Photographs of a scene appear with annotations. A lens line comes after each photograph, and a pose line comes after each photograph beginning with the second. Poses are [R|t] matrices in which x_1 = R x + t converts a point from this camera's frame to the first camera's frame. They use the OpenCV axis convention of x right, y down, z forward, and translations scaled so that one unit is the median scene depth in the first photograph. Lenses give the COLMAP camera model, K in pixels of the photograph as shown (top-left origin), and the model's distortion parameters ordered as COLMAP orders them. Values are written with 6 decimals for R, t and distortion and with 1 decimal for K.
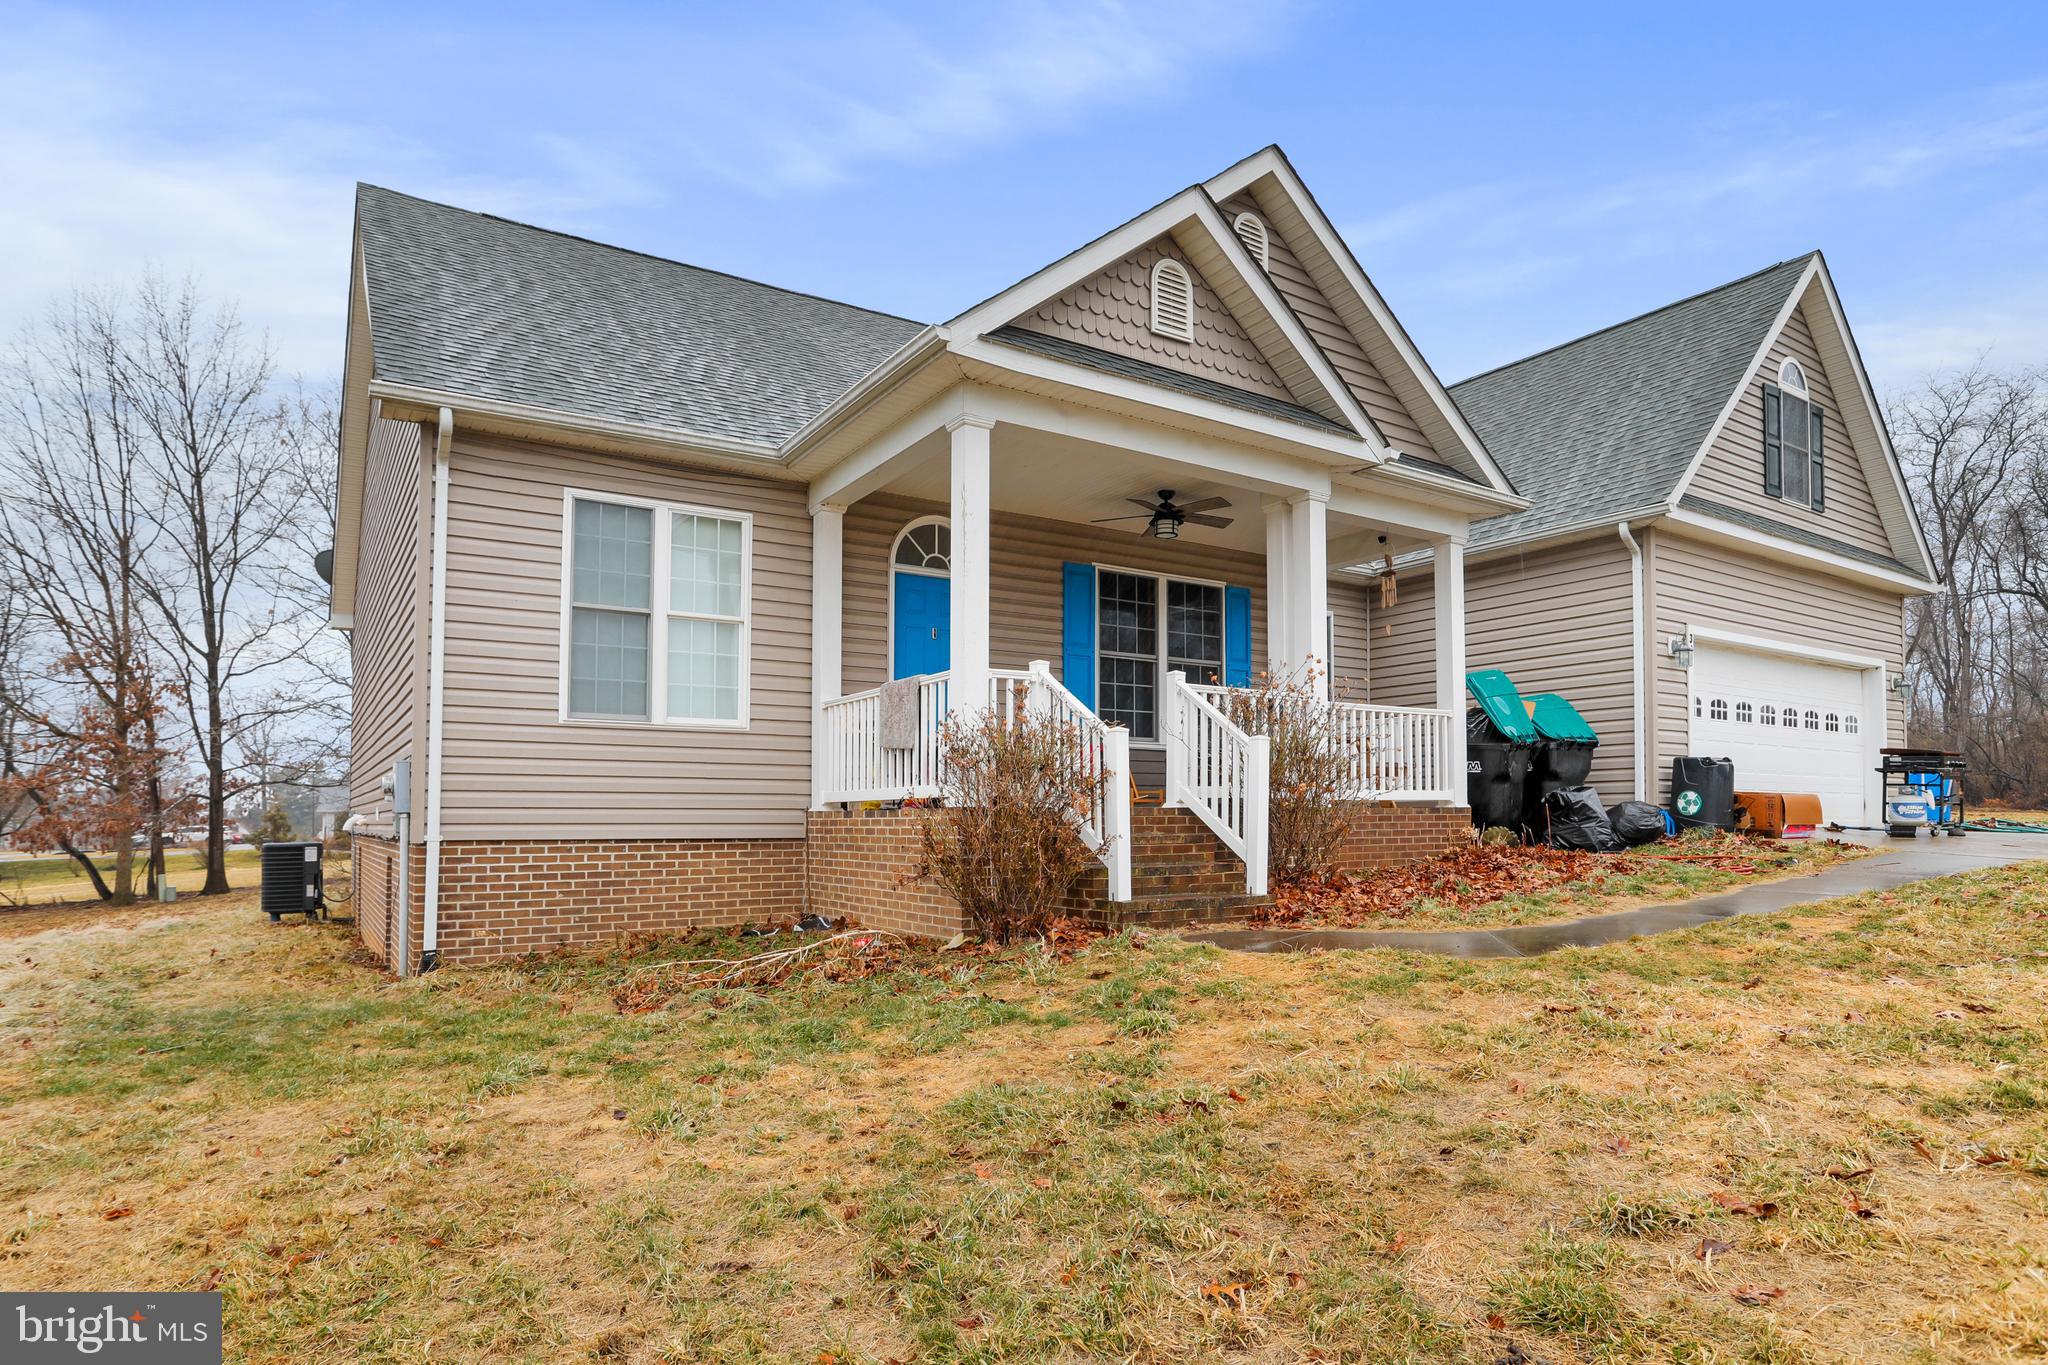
lens RADIAL K [[1200.1, 0, 1023.4], [0, 1200.1, 679.9], [0, 0, 1]] dist [0.001201, 0.000244]
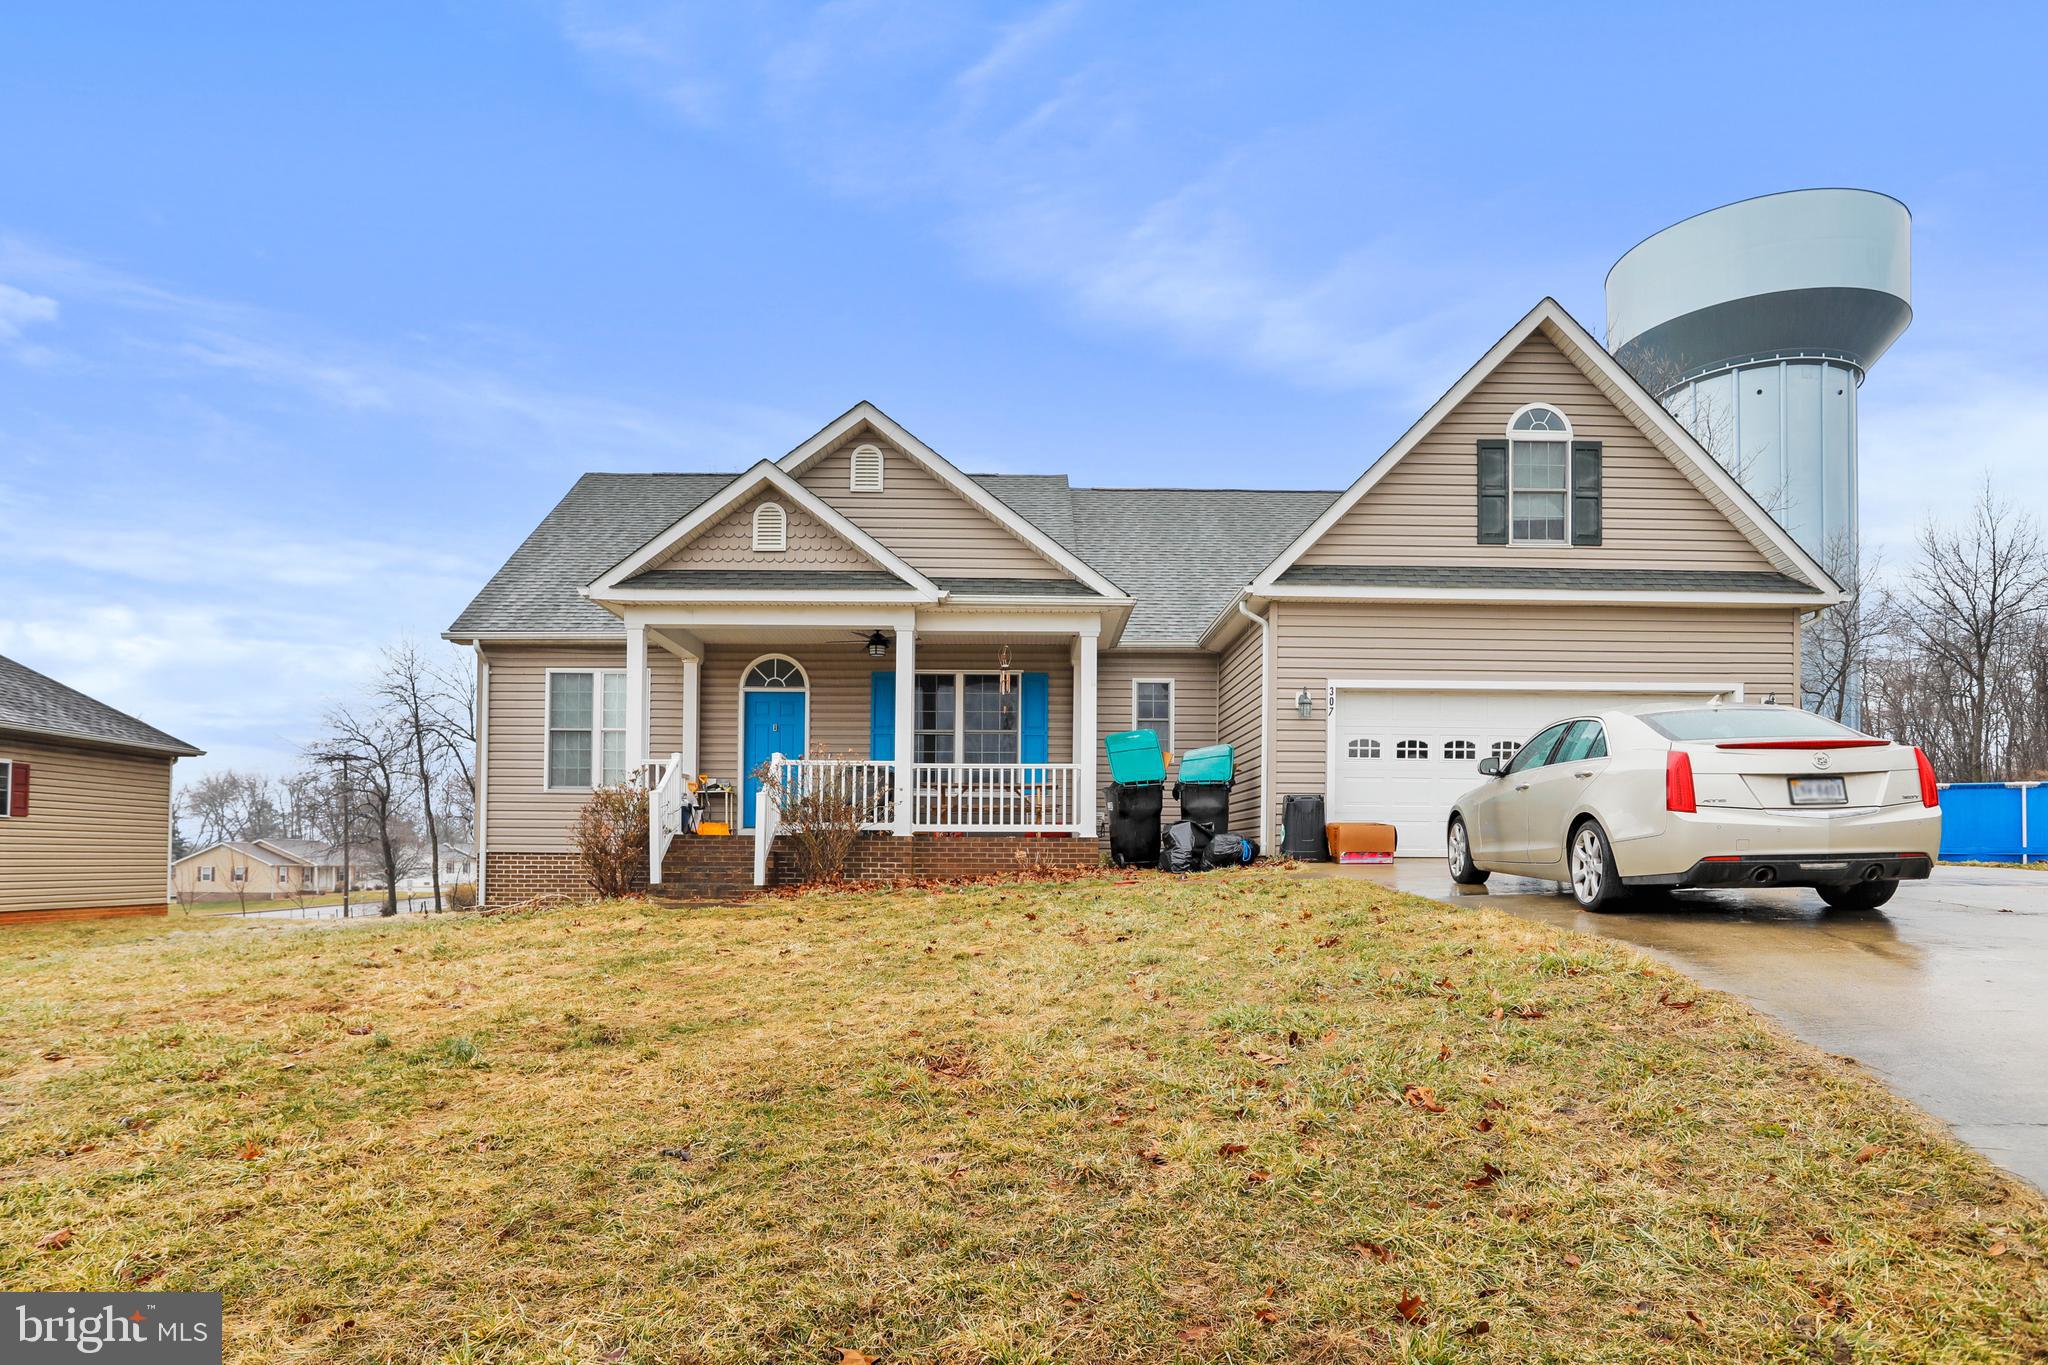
lens RADIAL K [[1227.4, 0, 1025.1], [0, 1227.4, 684.5], [0, 0, 1]] dist [-0.002347, -0.000097]
pose [[0.836917, -0.068158, -0.543069, 1.124608], [0.054905, 0.997666, -0.040600, -0.011667], [0.544569, 0.004161, 0.838706, -0.188354]]
